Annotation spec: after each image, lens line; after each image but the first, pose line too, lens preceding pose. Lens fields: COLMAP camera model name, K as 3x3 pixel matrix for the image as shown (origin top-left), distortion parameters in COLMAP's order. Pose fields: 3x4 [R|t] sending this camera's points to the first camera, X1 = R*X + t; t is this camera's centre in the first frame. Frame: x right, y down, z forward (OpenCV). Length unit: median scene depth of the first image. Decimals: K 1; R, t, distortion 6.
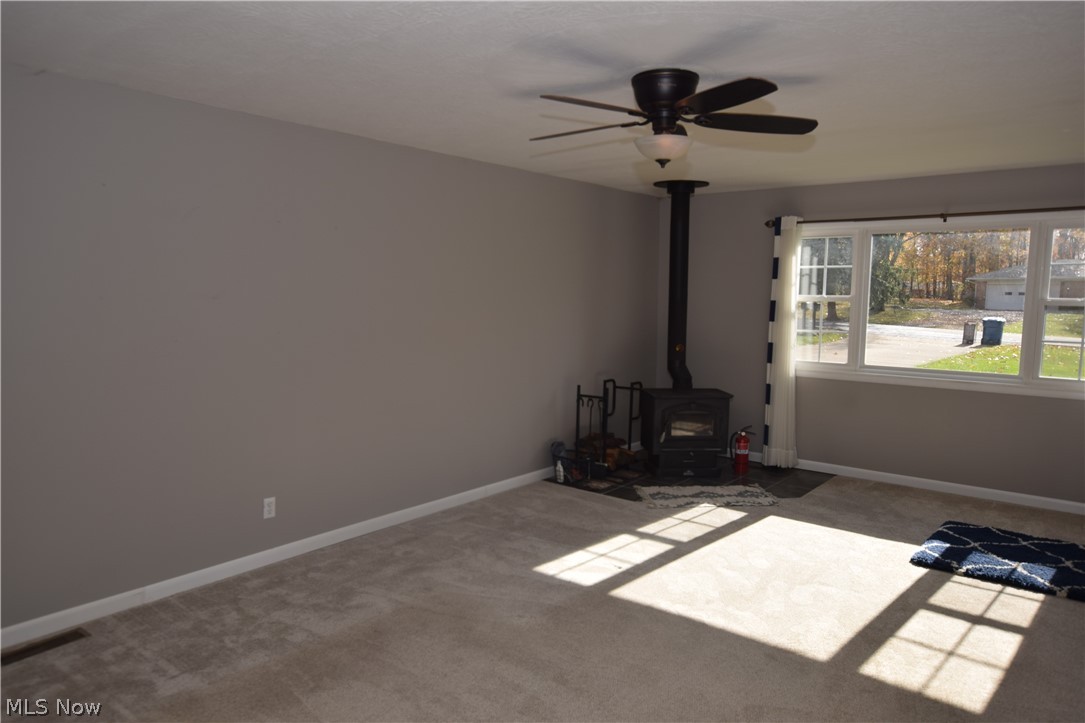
lens RADIAL K [[763.9, 0, 543.2], [0, 763.9, 361.1], [0, 0, 1]] dist [0.003067, 0.001643]
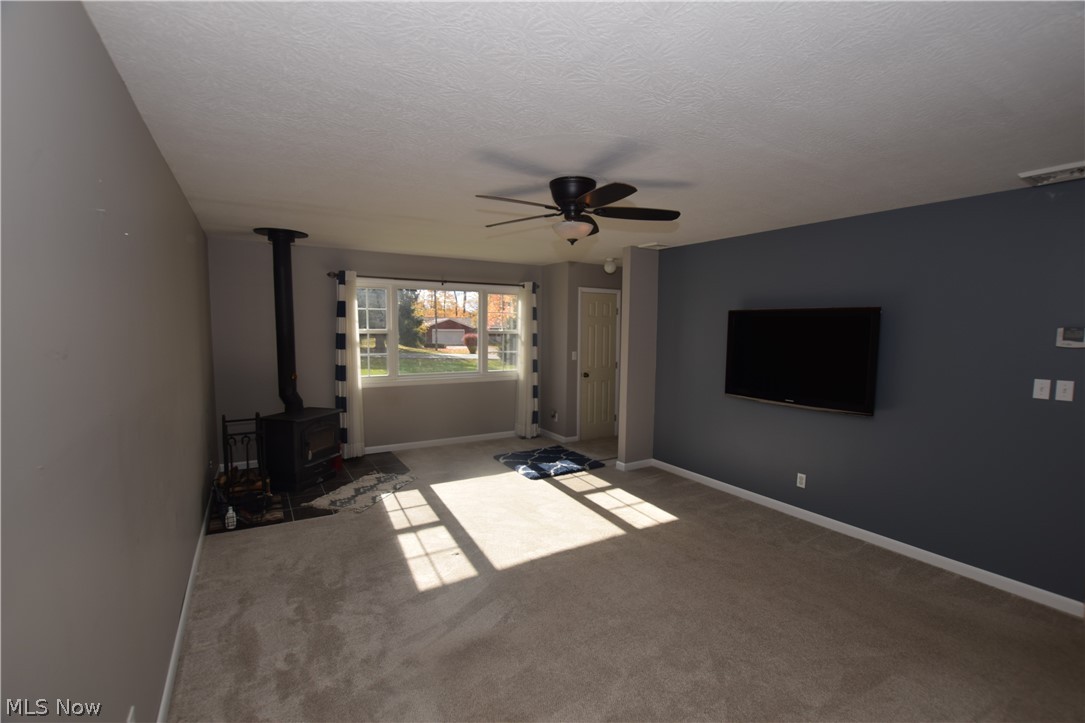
lens RADIAL K [[490.1, 0, 543.5], [0, 490.1, 368.2], [0, 0, 1]] dist [-0.024880, -0.000281]
pose [[0.309128, -0.085645, 0.947156, -0.450169], [0.080348, 0.994728, 0.063723, -0.052201], [-0.947620, 0.056404, 0.314380, 0.470098]]
